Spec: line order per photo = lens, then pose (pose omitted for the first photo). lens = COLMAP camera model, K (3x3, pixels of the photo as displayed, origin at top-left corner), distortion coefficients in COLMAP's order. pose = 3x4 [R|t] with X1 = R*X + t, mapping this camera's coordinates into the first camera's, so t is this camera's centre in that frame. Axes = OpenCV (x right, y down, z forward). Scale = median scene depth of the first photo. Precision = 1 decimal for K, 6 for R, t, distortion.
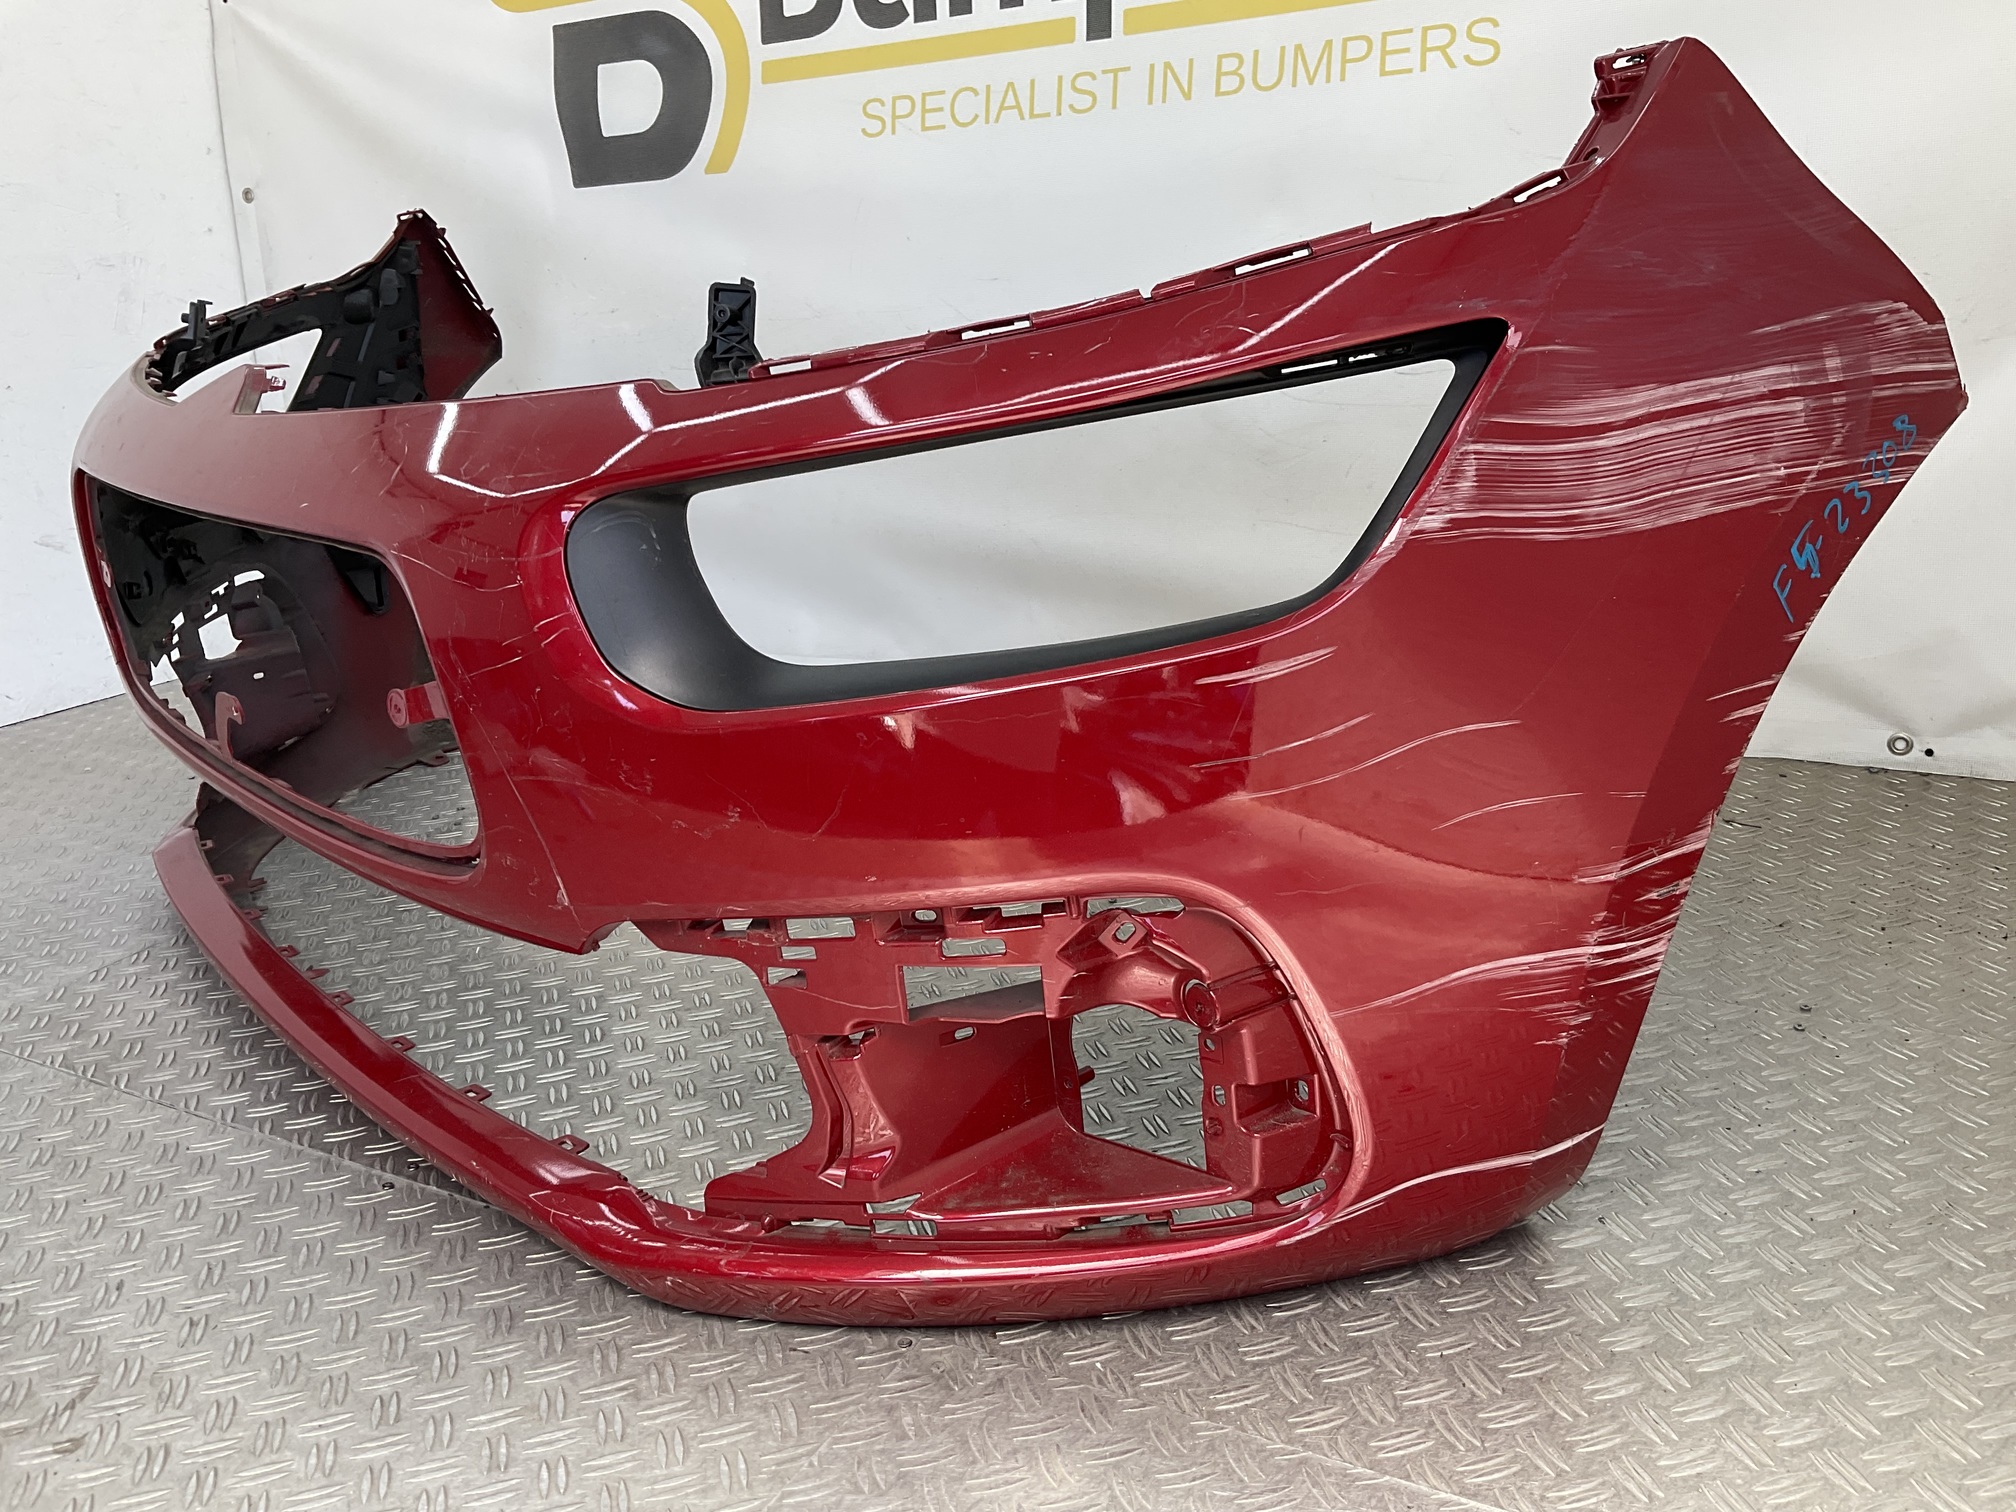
lens RADIAL K [[1678.8, 0, 984.9], [0, 1678.8, 751.5], [0, 0, 1]] dist [0.066444, -0.124187]
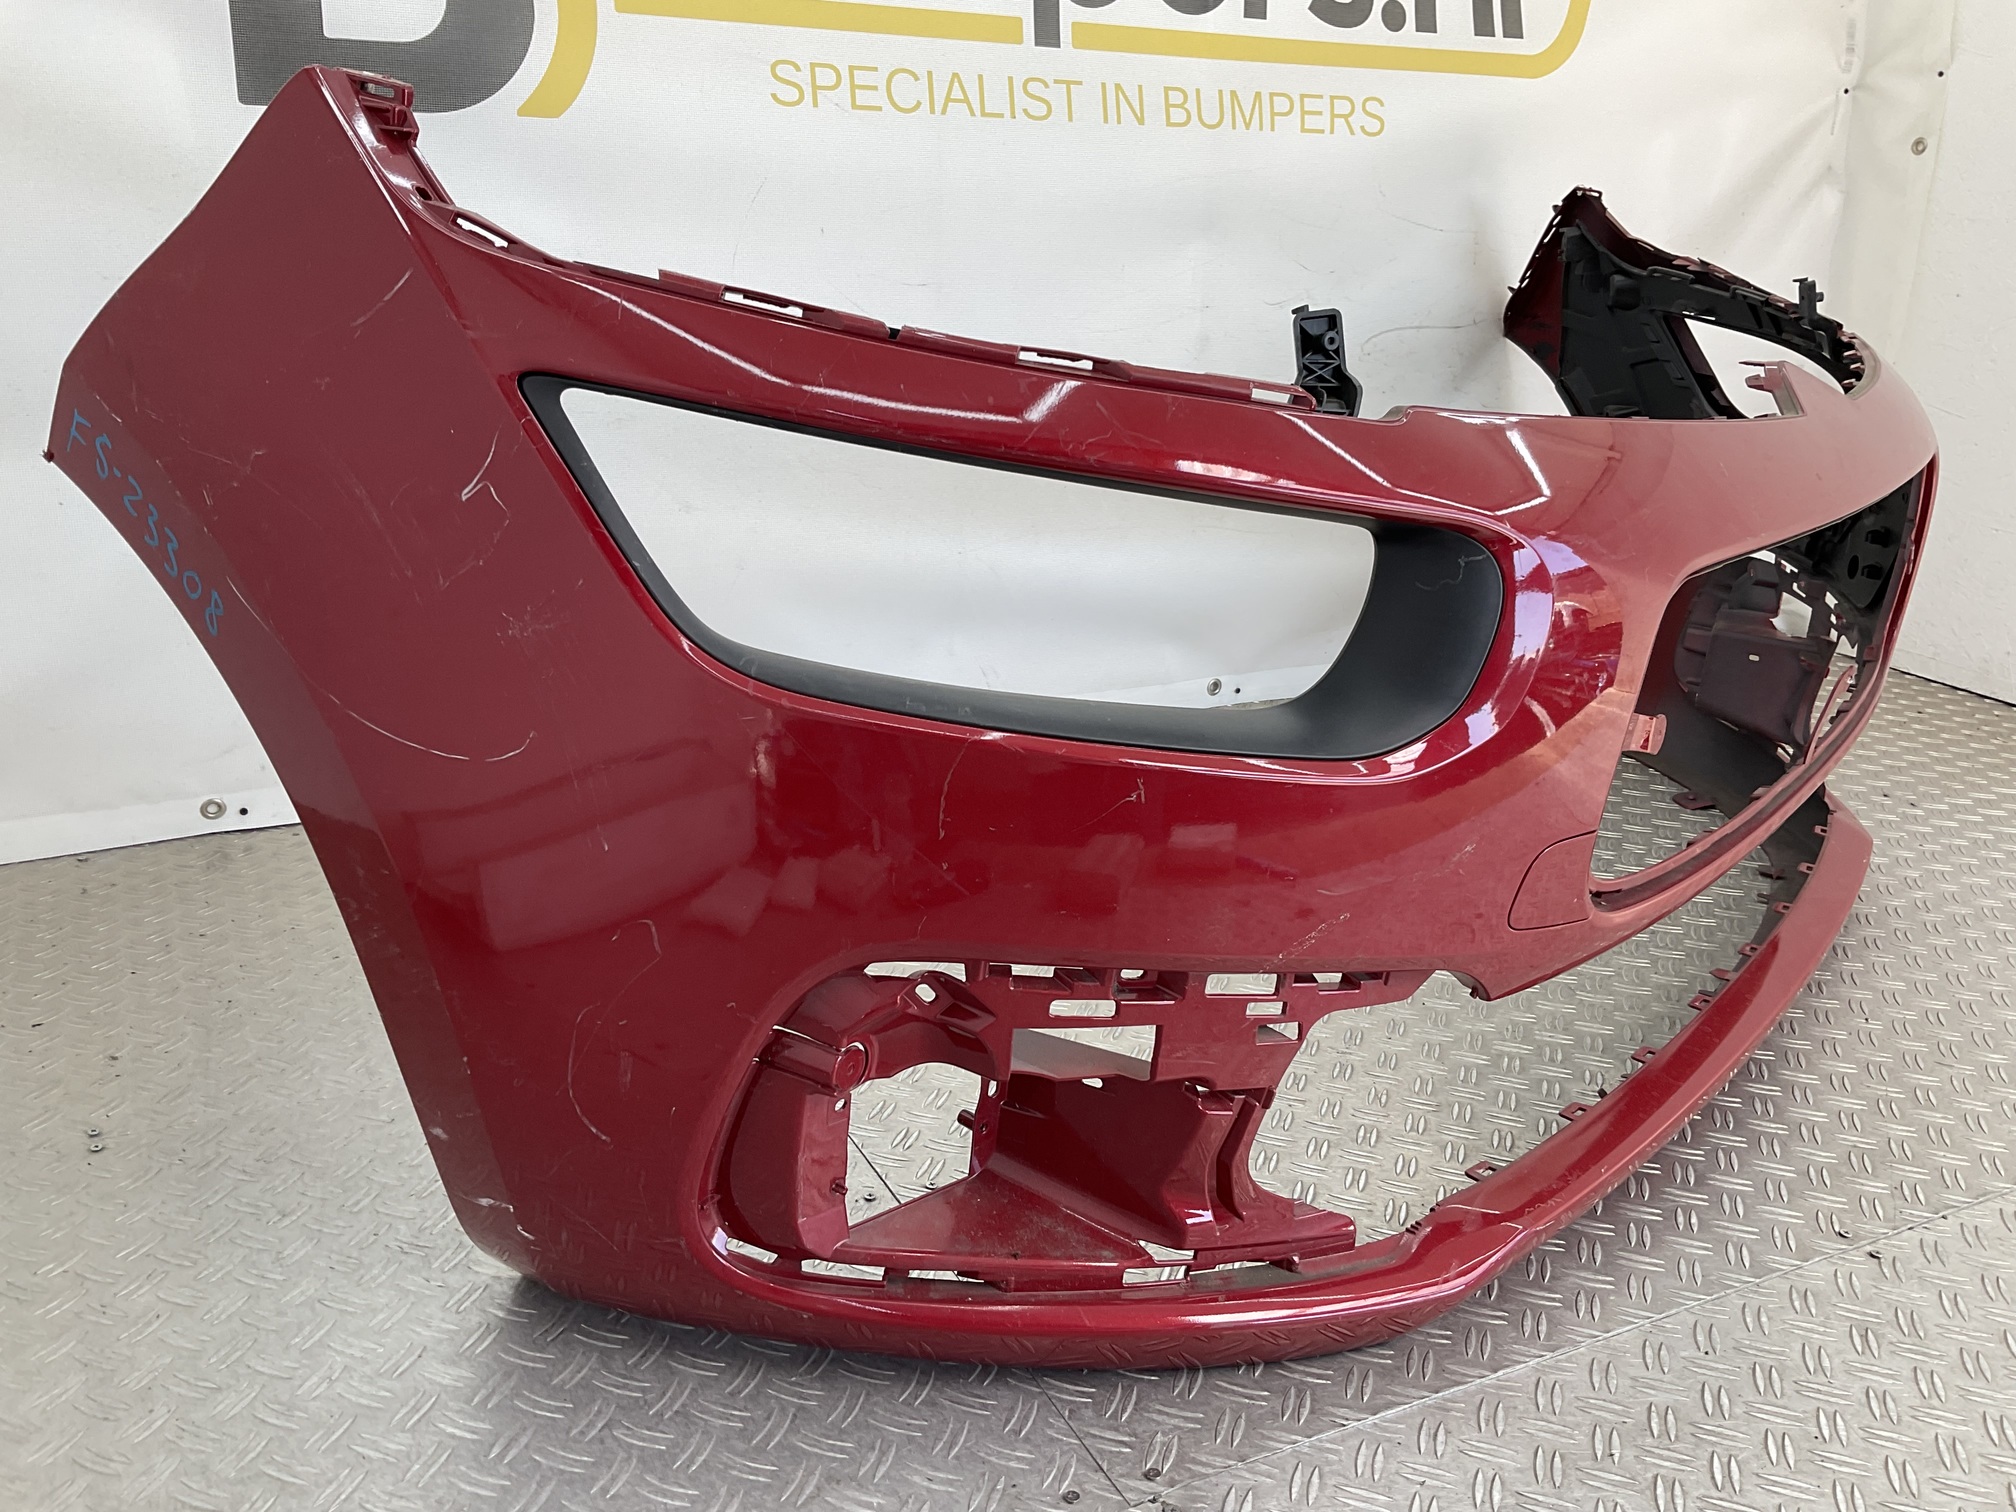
lens RADIAL K [[1678.8, 0, 1009.8], [0, 1678.8, 758.7], [0, 0, 1]] dist [0.066444, -0.124187]
pose [[0.536266, -0.177041, 0.825273, -1.667572], [0.182076, 0.978999, 0.091705, -0.231665], [-0.824177, 0.101084, 0.557238, 1.056070]]
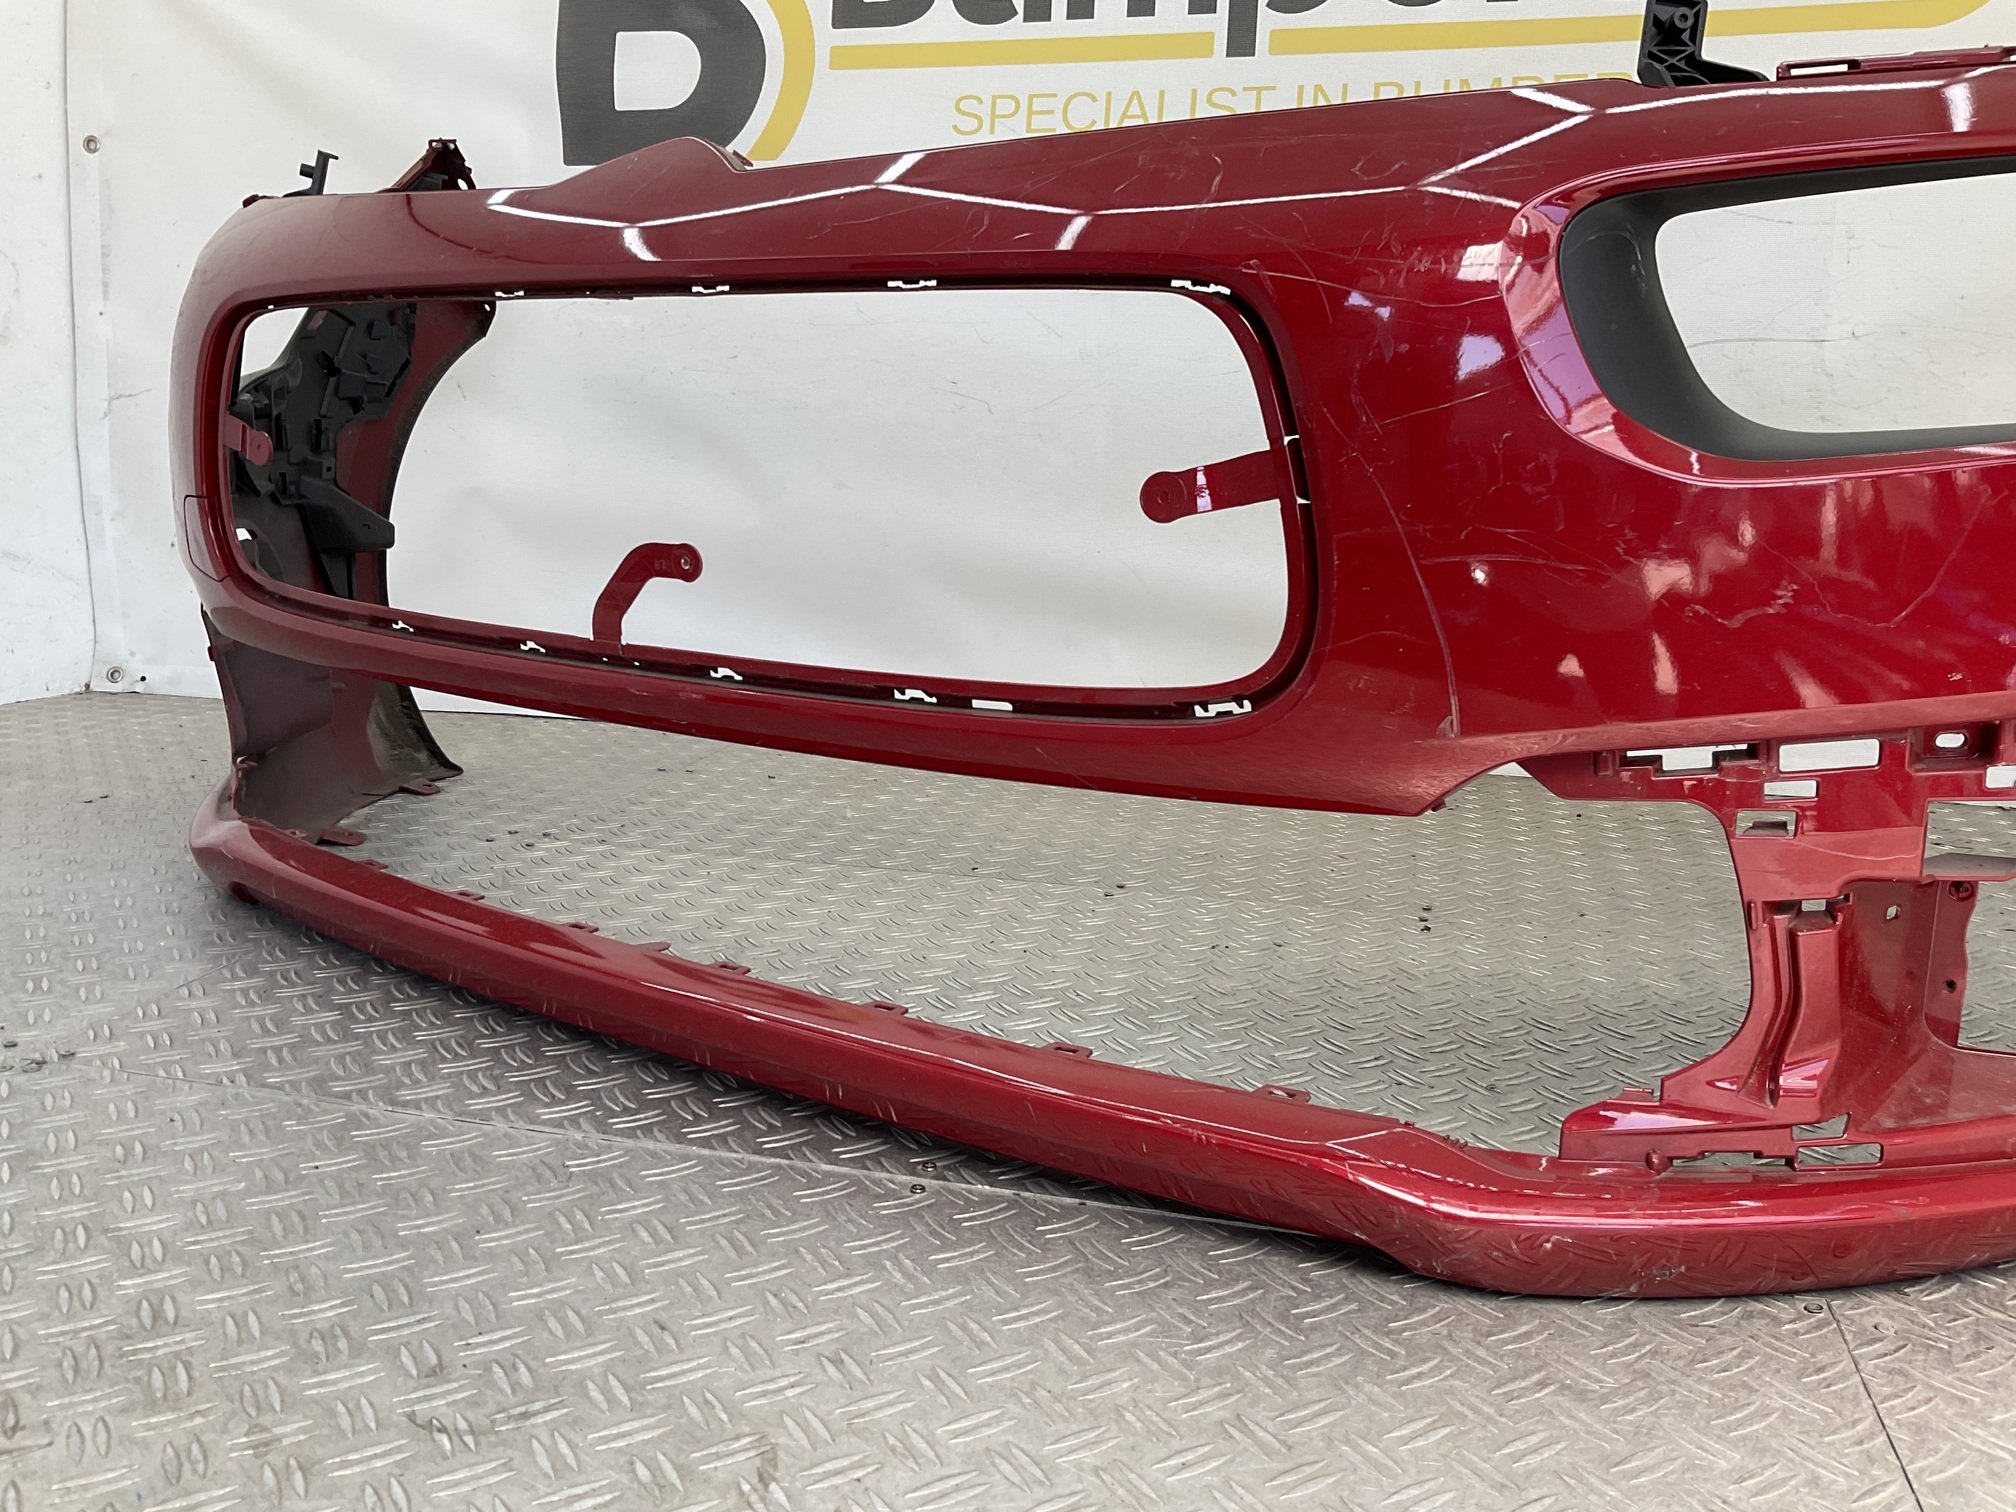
lens RADIAL K [[1678.8, 0, 998.5], [0, 1678.8, 753.3], [0, 0, 1]] dist [0.066444, -0.124187]
pose [[0.957919, 0.037876, 0.284529, -0.666757], [-0.003793, 0.992839, -0.119398, 0.190311], [-0.287014, 0.113295, 0.951203, 0.326968]]
